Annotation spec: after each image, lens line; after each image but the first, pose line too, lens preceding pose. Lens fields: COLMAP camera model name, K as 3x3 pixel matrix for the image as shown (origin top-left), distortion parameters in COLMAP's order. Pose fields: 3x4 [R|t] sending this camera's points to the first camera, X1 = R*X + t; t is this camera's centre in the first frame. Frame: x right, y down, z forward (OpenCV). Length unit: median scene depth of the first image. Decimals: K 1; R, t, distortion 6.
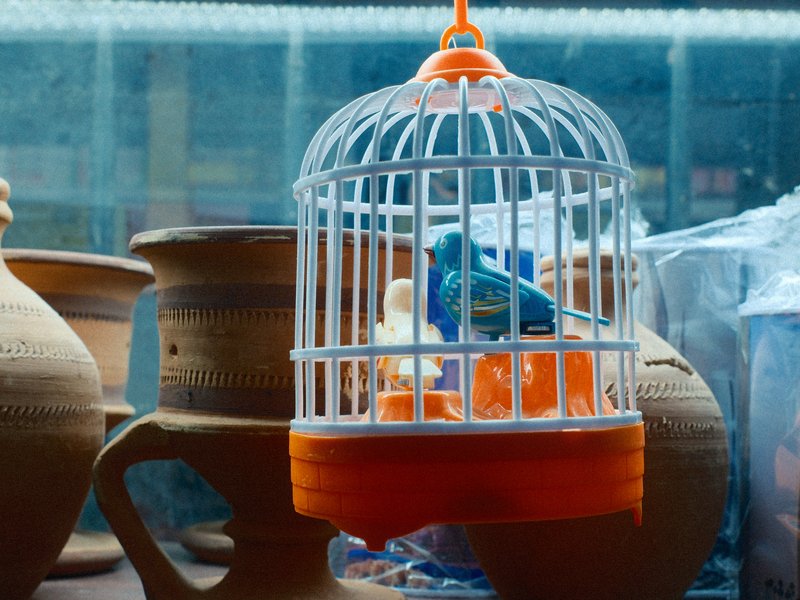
lens RADIAL K [[2048.7, 0, 400.0], [0, 2048.7, 300.0], [0, 0, 1]] dist [0.024737, -0.107770]
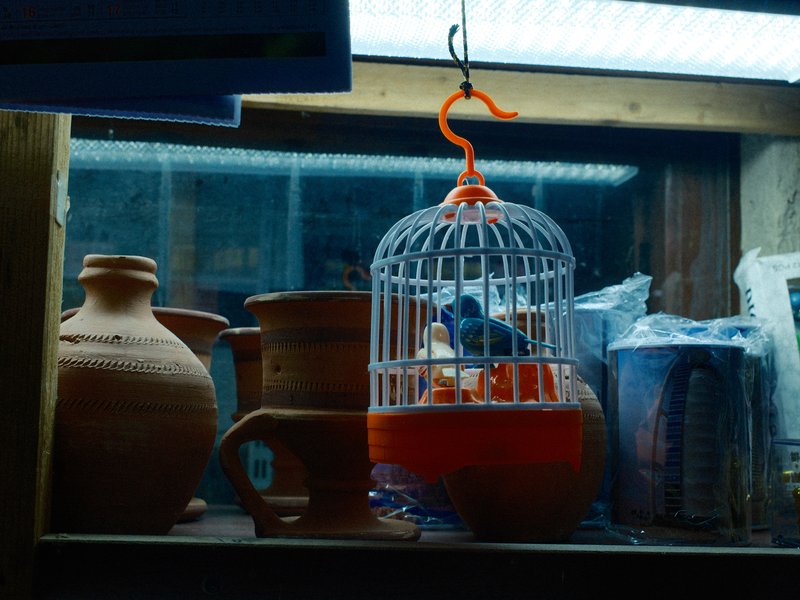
lens RADIAL K [[2048.7, 0, 400.0], [0, 2048.7, 300.0], [0, 0, 1]] dist [0.024737, -0.107770]
pose [[0.971988, 0.011711, 0.234740, -0.411089], [0.002467, 0.998194, -0.060014, 0.070584], [-0.235019, 0.058912, 0.970204, -0.593949]]
